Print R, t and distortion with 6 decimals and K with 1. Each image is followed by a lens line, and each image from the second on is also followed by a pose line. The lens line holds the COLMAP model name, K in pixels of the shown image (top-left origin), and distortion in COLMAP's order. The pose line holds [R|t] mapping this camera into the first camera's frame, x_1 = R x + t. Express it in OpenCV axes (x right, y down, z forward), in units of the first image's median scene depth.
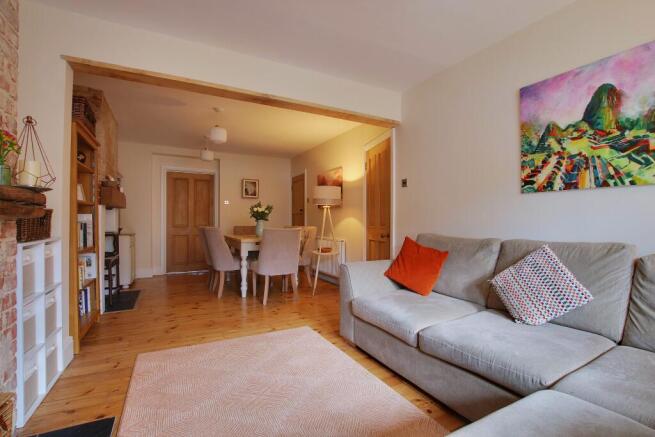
lens RADIAL K [[303.6, 0, 326.5], [0, 303.6, 220.5], [0, 0, 1]] dist [-0.018781, -0.000129]
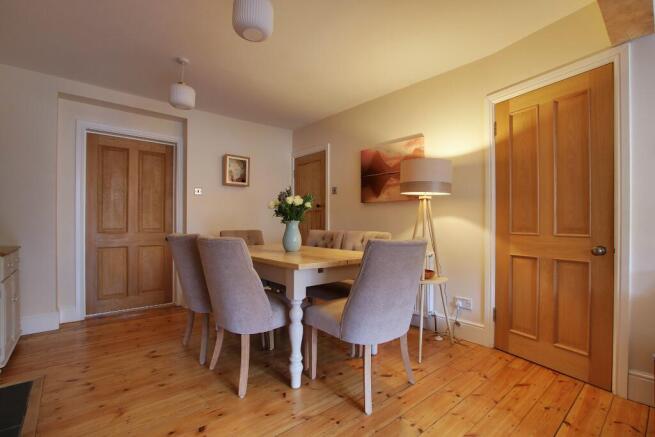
lens RADIAL K [[303.6, 0, 329.0], [0, 303.6, 220.9], [0, 0, 1]] dist [-0.018781, -0.000129]
pose [[0.973168, 0.001305, 0.230090, -0.240791], [-0.001942, 0.999995, 0.002542, -0.002392], [-0.230086, -0.002921, 0.973166, 0.390512]]
